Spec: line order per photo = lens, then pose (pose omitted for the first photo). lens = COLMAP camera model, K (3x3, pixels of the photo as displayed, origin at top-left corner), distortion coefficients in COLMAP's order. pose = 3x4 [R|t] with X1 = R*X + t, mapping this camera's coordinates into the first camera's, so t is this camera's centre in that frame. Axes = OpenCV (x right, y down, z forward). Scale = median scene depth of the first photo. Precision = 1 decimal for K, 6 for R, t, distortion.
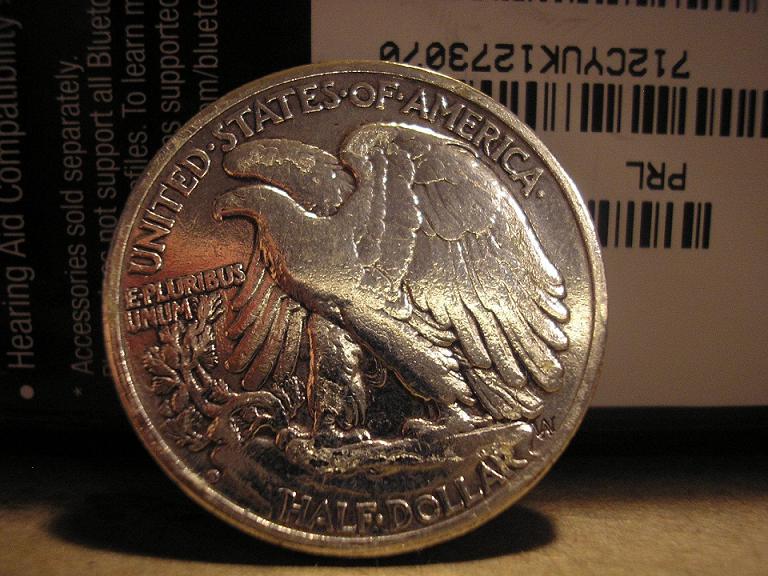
lens RADIAL K [[879.7, 0, 385.3], [0, 879.7, 313.6], [0, 0, 1]] dist [-0.168125, 0.049151]
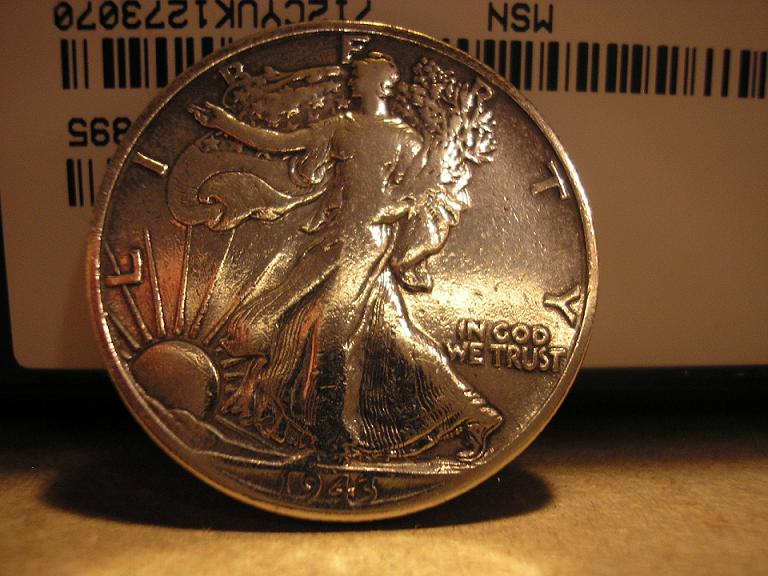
lens RADIAL K [[879.7, 0, 385.3], [0, 879.7, 313.6], [0, 0, 1]] dist [-0.168125, 0.049151]
pose [[0.999998, -0.000198, -0.001862, 0.372563], [0.000279, 0.999048, 0.043617, 0.000268], [0.001852, -0.043618, 0.999047, 0.022010]]
